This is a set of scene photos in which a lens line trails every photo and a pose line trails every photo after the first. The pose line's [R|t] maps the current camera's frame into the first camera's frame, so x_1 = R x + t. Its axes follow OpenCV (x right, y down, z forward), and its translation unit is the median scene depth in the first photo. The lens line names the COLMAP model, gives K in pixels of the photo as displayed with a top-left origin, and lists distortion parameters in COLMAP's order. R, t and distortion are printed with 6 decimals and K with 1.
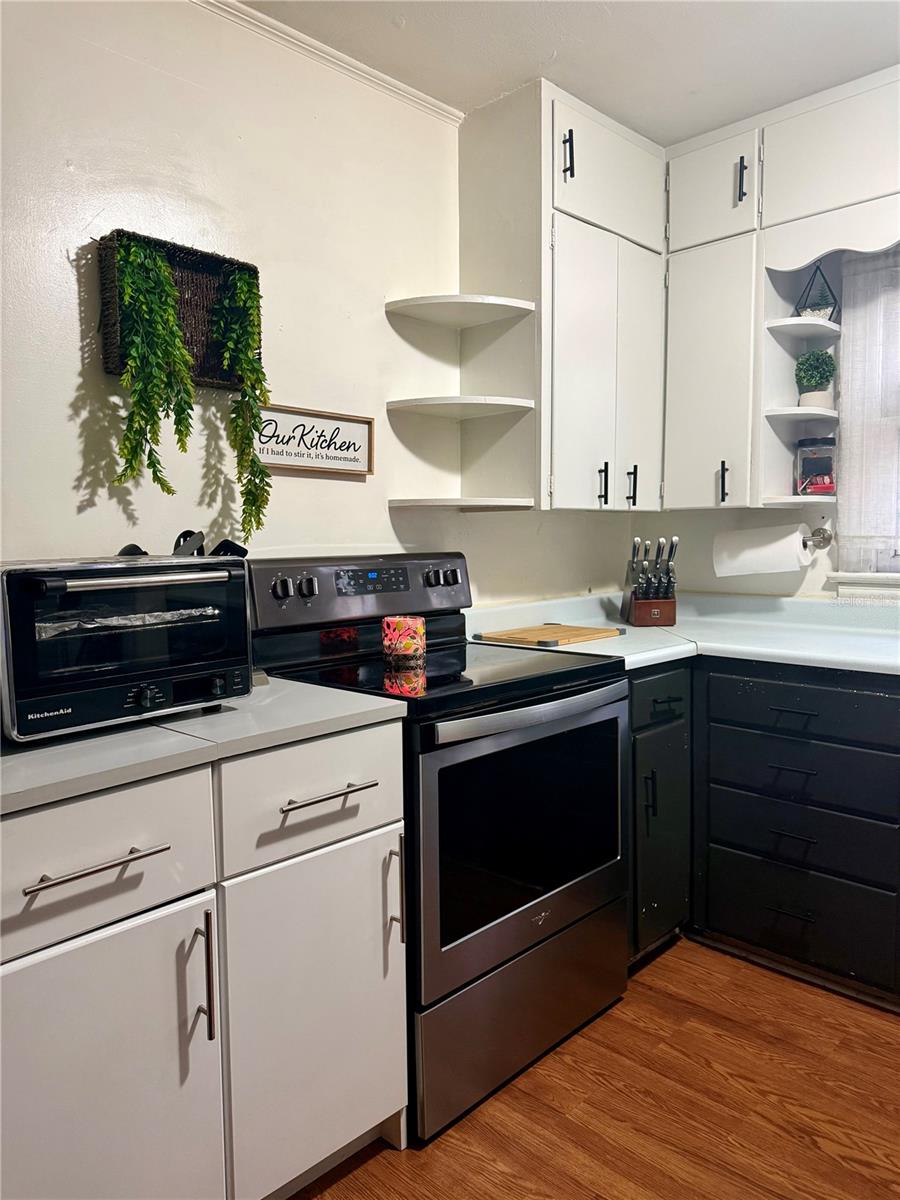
lens RADIAL K [[847.0, 0, 454.1], [0, 847.0, 598.9], [0, 0, 1]] dist [0.000177, -0.009138]
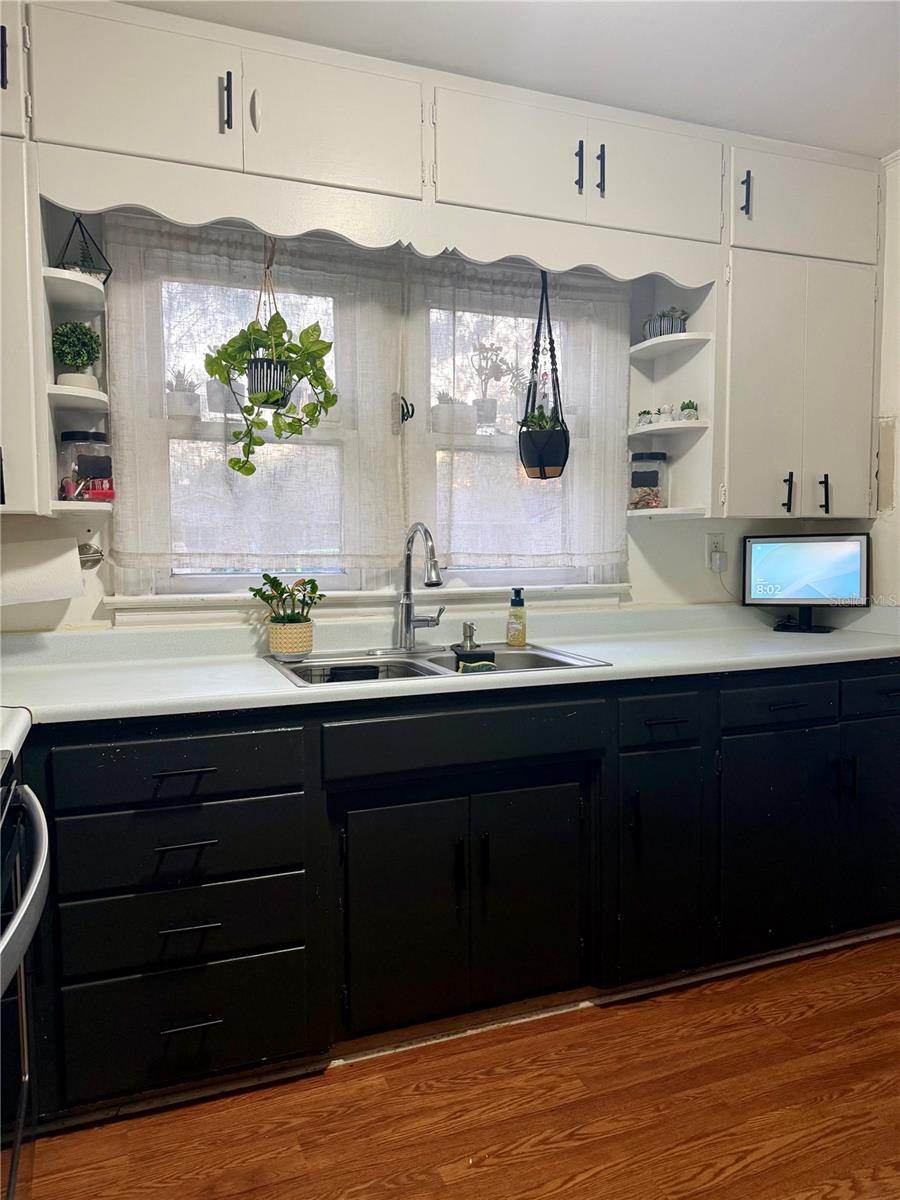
lens RADIAL K [[847.0, 0, 450.4], [0, 847.0, 601.2], [0, 0, 1]] dist [0.000177, -0.009138]
pose [[0.413274, -0.050455, 0.909208, -0.171715], [0.071922, 0.997153, 0.022644, -0.022424], [-0.907762, 0.056034, 0.415726, 0.362439]]
